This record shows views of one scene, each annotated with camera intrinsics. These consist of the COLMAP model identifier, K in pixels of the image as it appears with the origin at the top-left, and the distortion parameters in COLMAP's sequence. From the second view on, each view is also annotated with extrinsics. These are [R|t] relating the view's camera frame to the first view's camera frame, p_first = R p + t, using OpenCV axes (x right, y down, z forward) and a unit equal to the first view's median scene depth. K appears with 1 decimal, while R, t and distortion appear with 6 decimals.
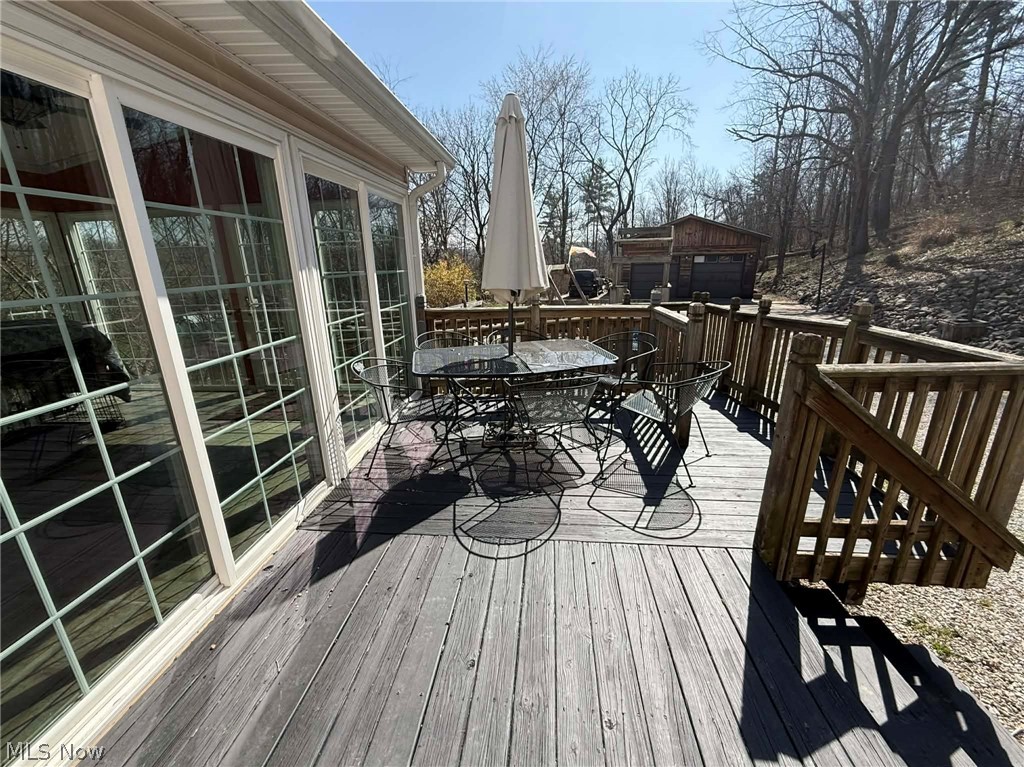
lens RADIAL K [[408.4, 0, 509.2], [0, 408.4, 384.2], [0, 0, 1]] dist [0.000117, 0.000056]
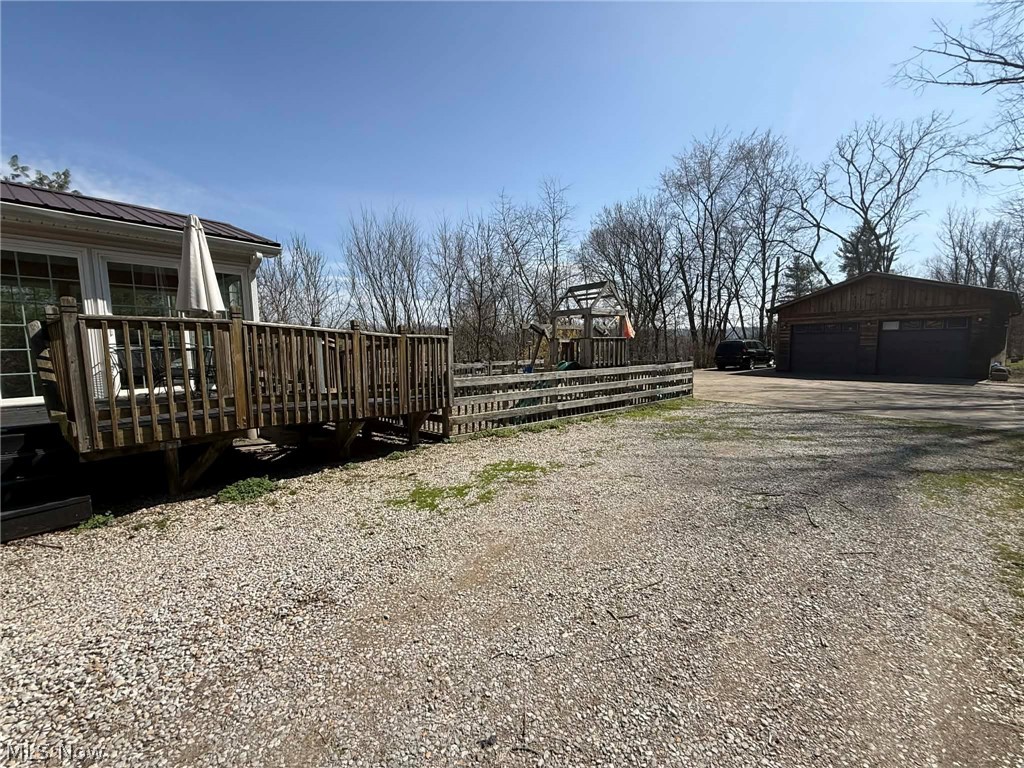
lens RADIAL K [[399.2, 0, 512.0], [0, 399.2, 384.0], [0, 0, 1]] dist [0.000790, 0.000049]
pose [[0.847184, 0.061261, -0.527756, 0.138905], [-0.155727, 0.978335, -0.136419, 0.006957], [0.507965, 0.197758, 0.838369, 0.018039]]
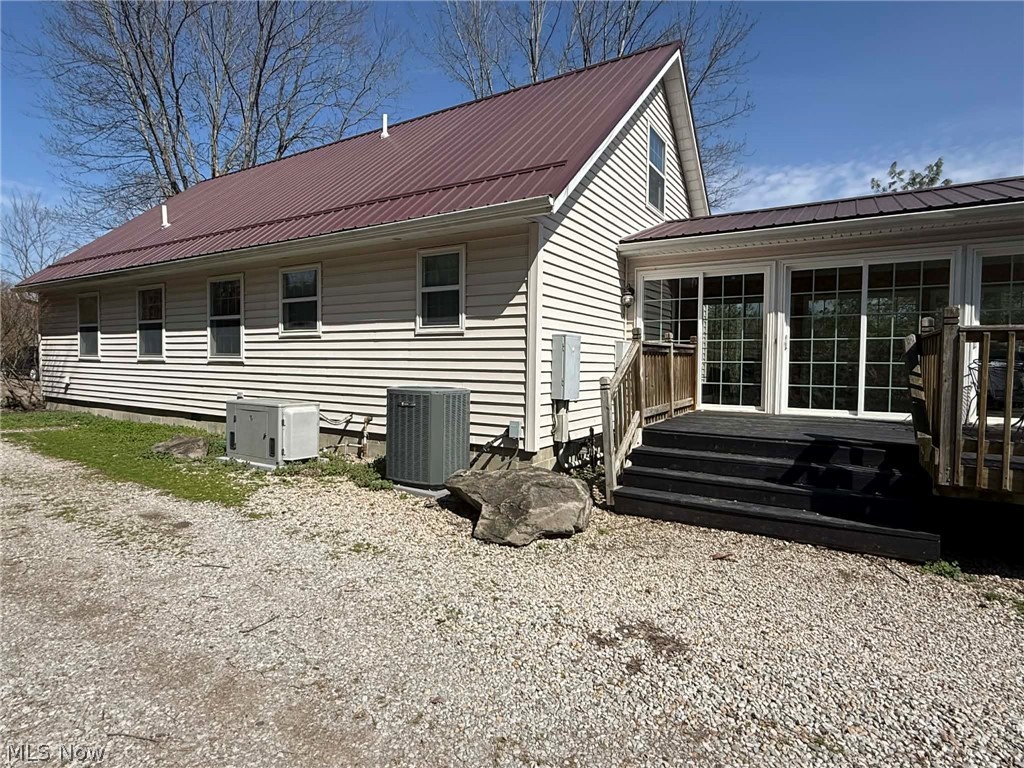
lens RADIAL K [[546.2, 0, 512.0], [0, 546.2, 384.0], [0, 0, 1]] dist [0.000731, 0.000056]
pose [[-0.422608, 0.058979, -0.904391, 0.140844], [-0.259825, 0.948110, 0.183242, 0.008126], [0.868270, 0.312423, -0.385355, 0.011335]]
